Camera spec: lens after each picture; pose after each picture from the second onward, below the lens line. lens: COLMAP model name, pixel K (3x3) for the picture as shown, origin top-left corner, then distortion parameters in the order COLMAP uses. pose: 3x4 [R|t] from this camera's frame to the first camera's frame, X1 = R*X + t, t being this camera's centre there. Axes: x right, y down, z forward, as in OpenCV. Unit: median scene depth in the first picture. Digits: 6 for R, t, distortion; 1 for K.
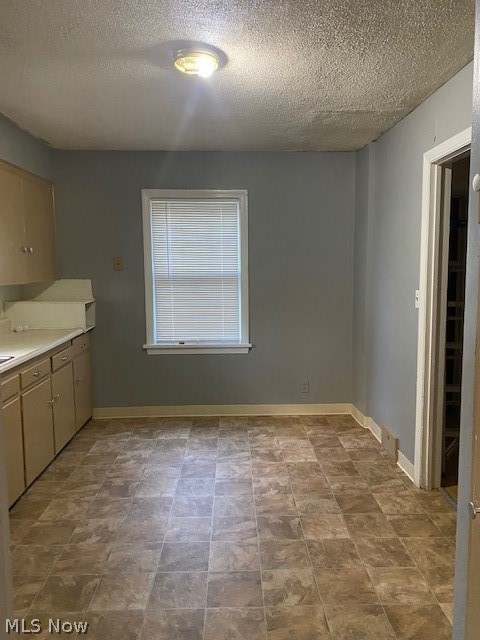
lens RADIAL K [[484.3, 0, 237.5], [0, 484.3, 311.5], [0, 0, 1]] dist [0.058491, -0.067225]
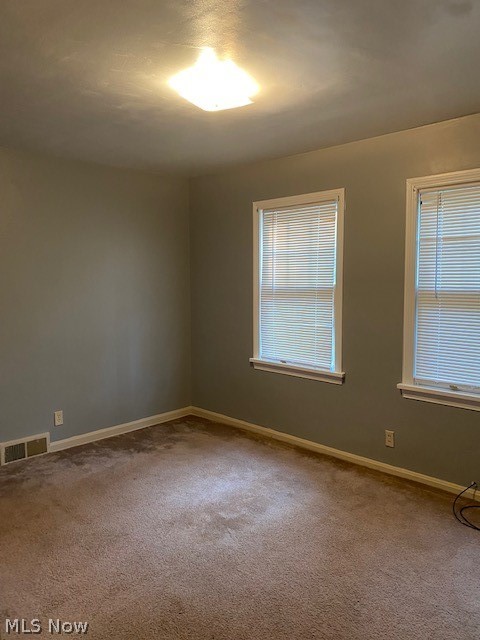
lens RADIAL K [[484.3, 0, 237.5], [0, 484.3, 311.5], [0, 0, 1]] dist [0.058491, -0.067225]
pose [[0.663030, 0.063335, -0.745909, 0.521466], [-0.072026, 0.997189, 0.020649, -0.045027], [0.745120, 0.040034, 0.665728, 0.319102]]
